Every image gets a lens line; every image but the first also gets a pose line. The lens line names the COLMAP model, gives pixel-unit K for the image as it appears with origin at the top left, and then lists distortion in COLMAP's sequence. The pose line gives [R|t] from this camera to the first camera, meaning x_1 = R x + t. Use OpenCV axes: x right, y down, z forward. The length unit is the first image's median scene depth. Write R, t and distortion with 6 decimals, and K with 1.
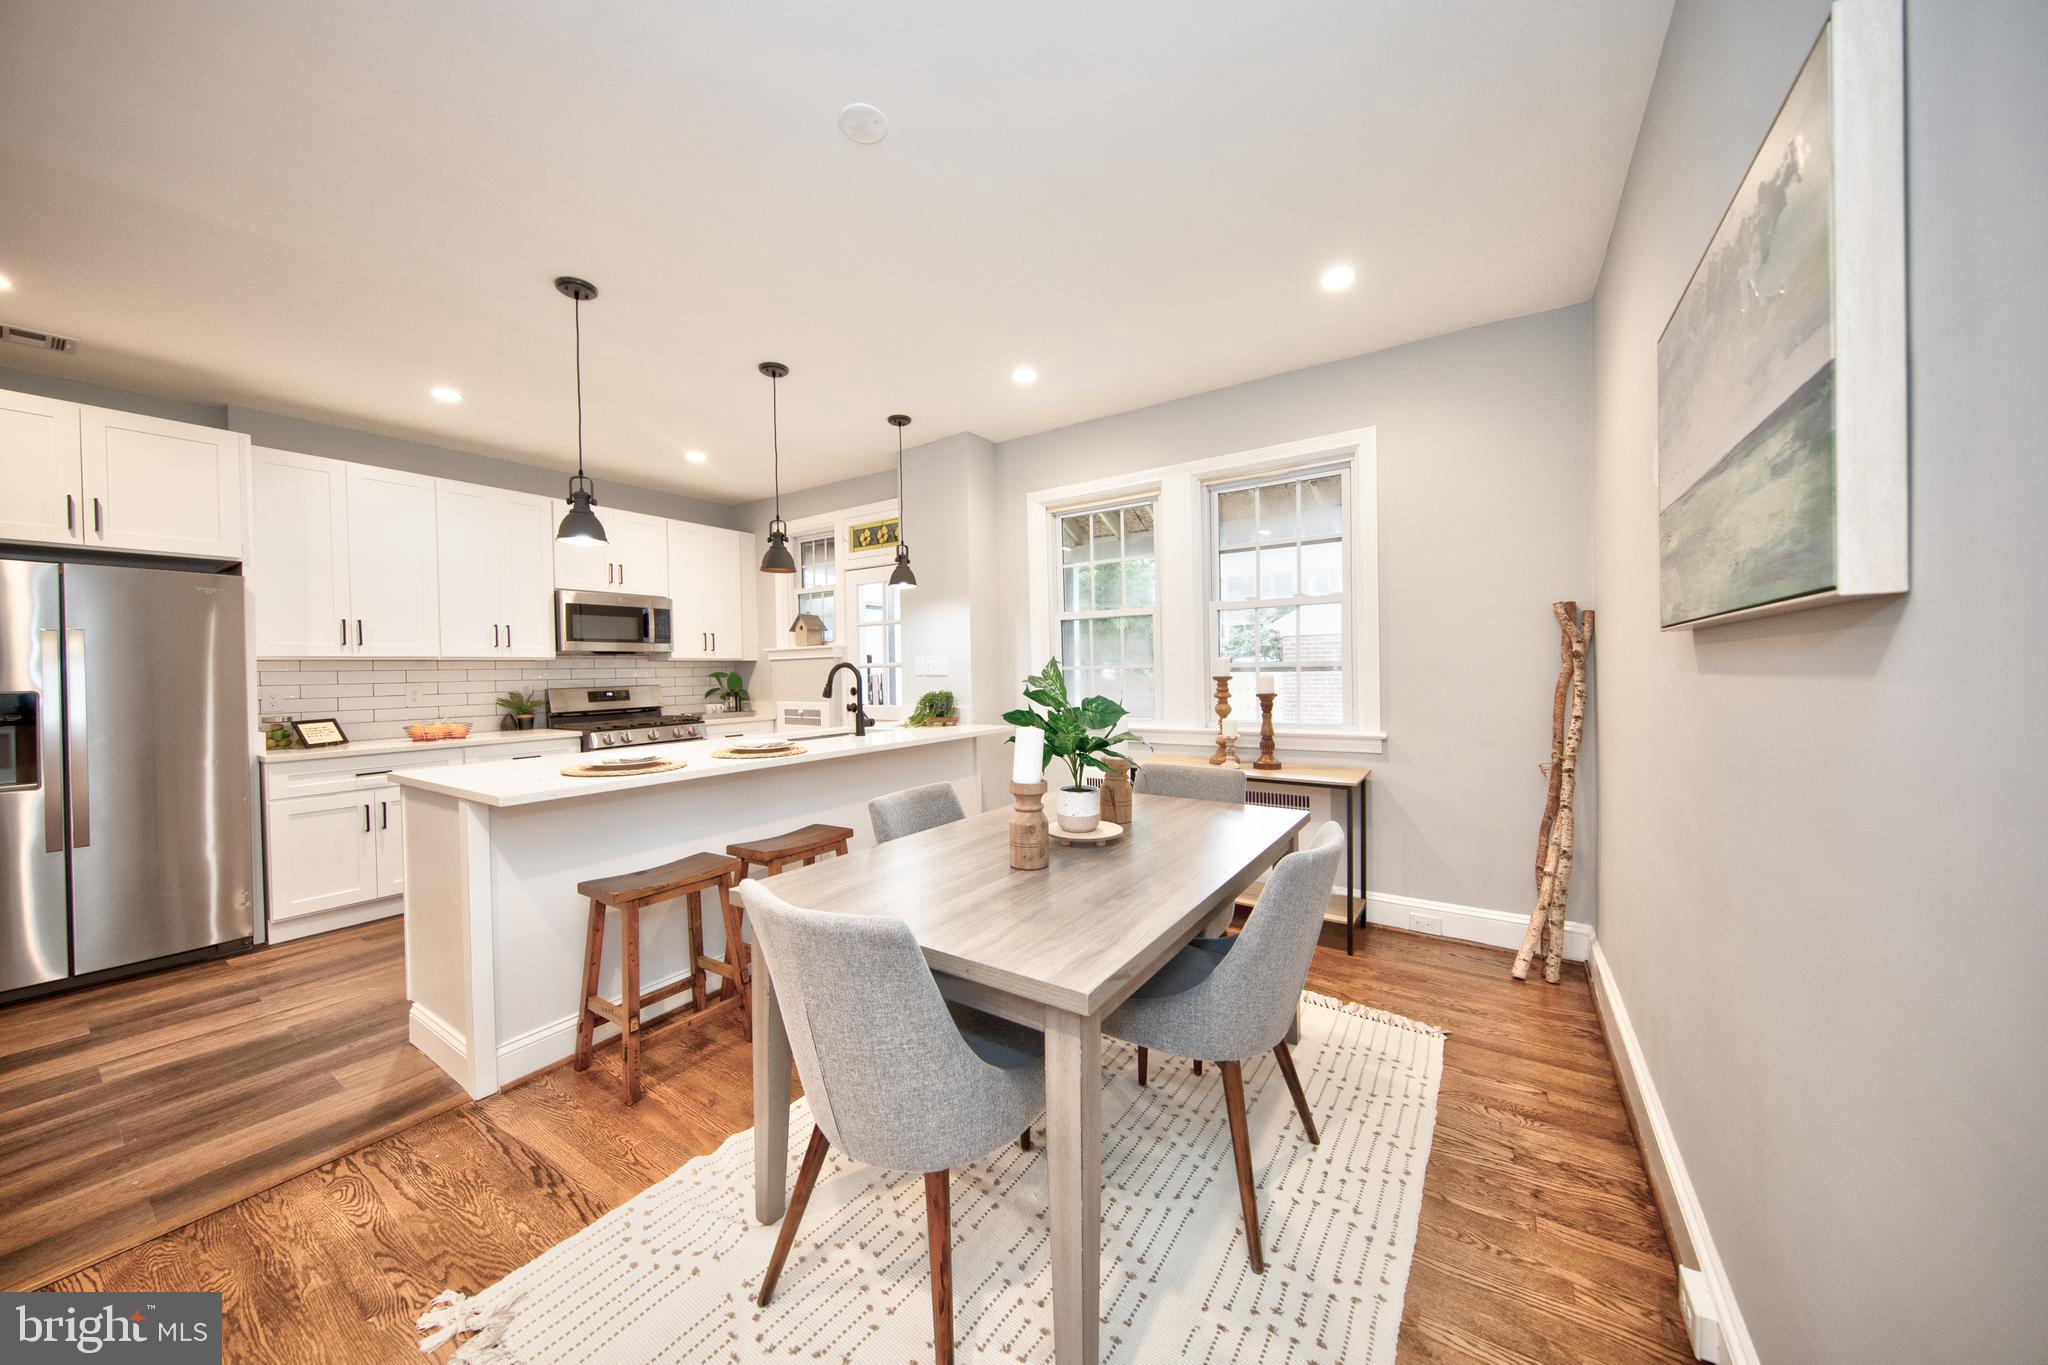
lens RADIAL K [[695.0, 0, 1017.8], [0, 695.0, 685.7], [0, 0, 1]] dist [0.001720, -0.000109]
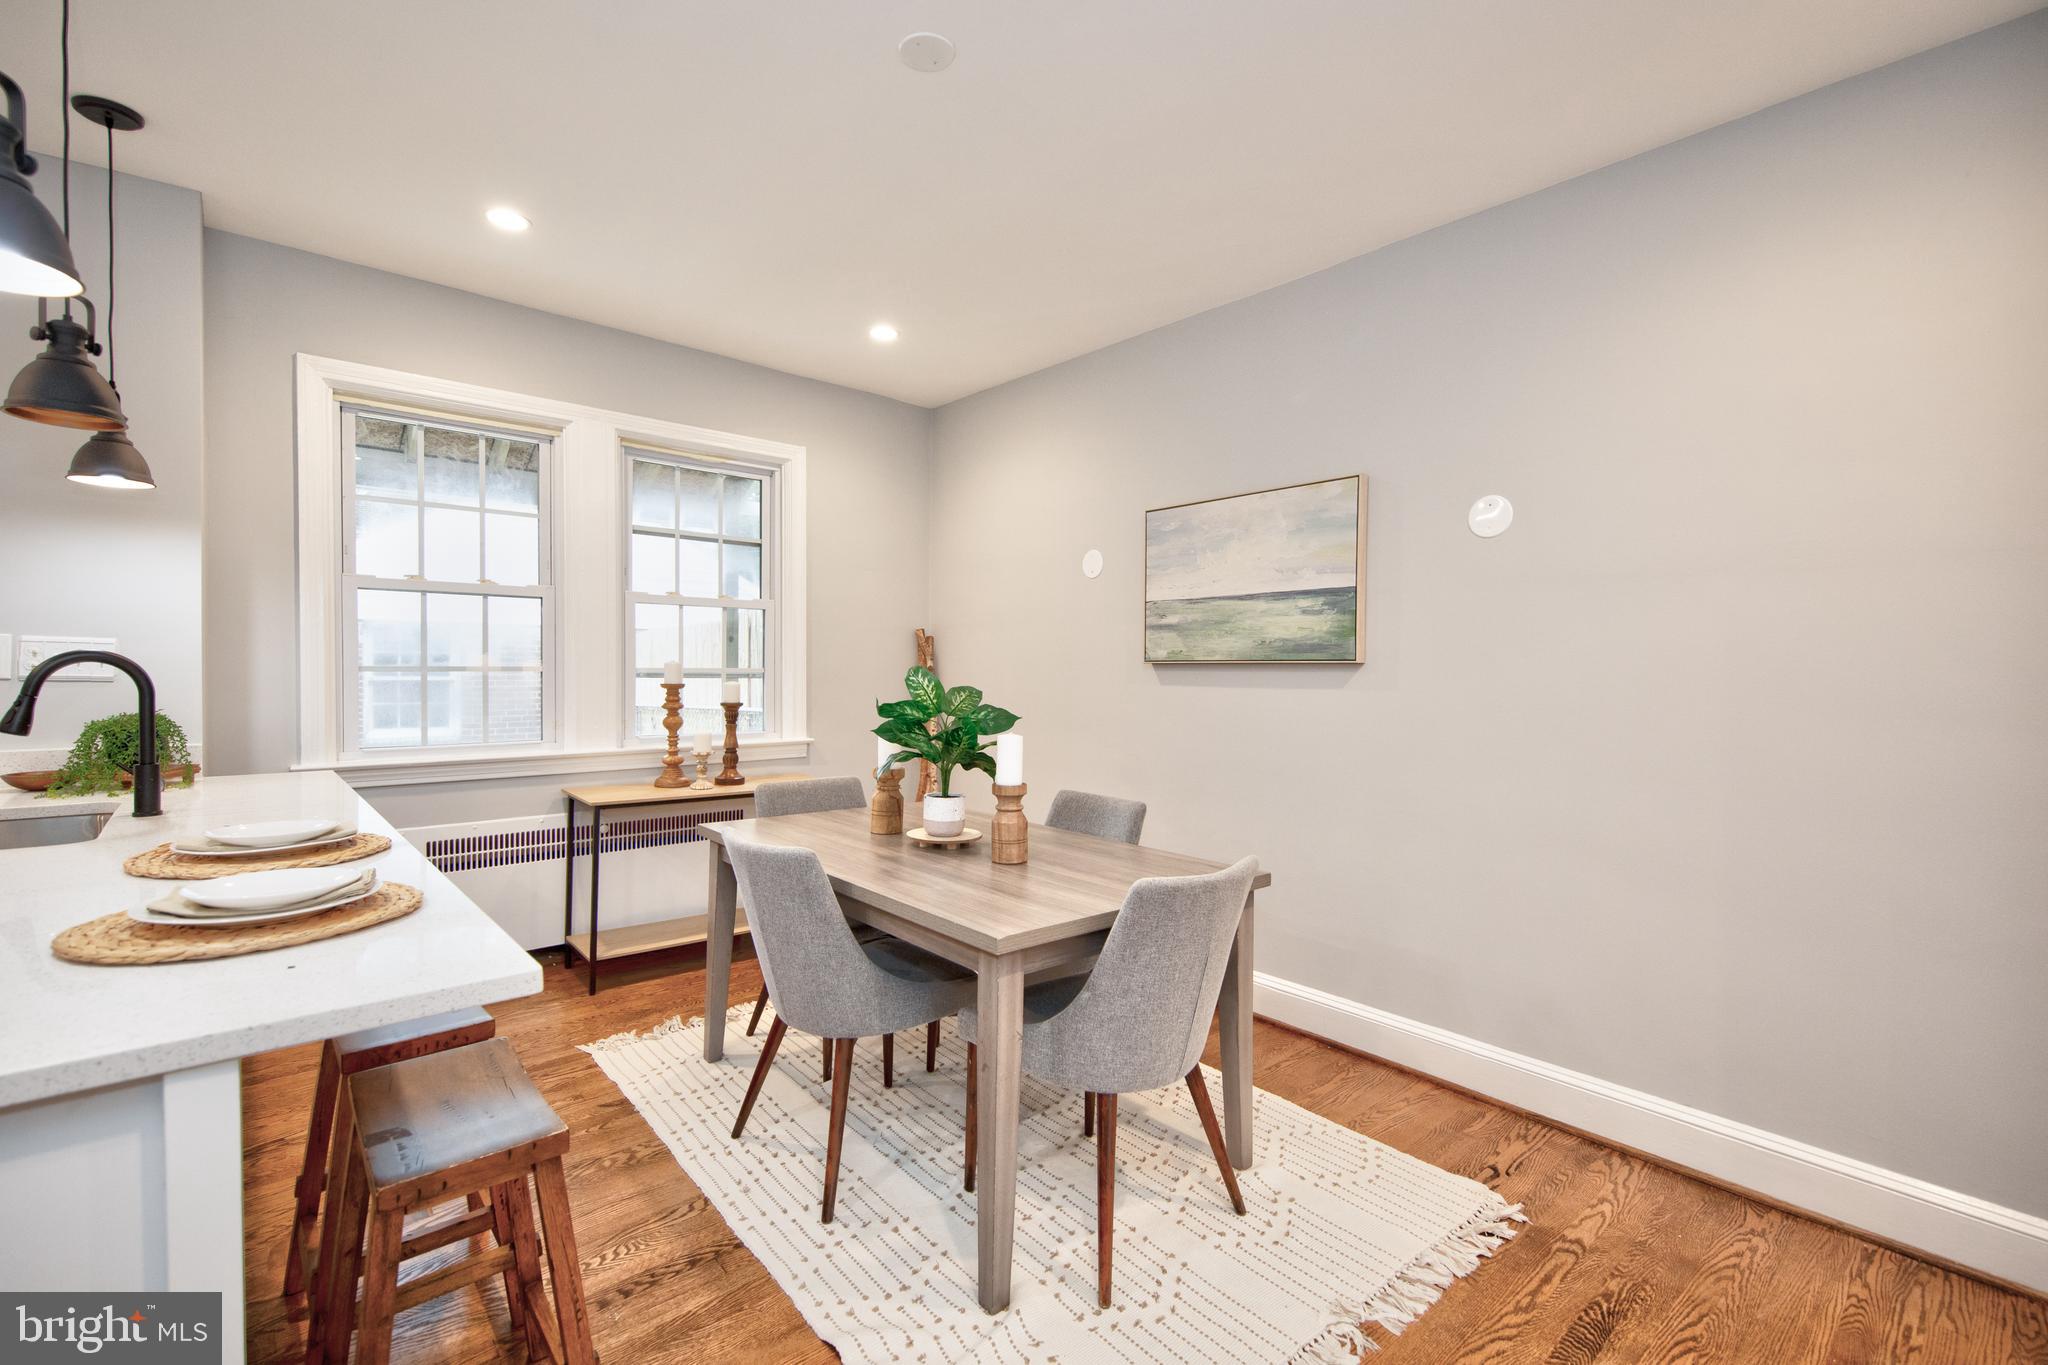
lens RADIAL K [[881.6, 0, 1031.1], [0, 881.6, 677.9], [0, 0, 1]] dist [-0.000959, -0.000098]
pose [[0.255156, 0.009998, 0.966848, -0.669843], [0.004048, 0.999927, -0.011408, -0.006633], [-0.966891, 0.006824, 0.255097, 0.318713]]
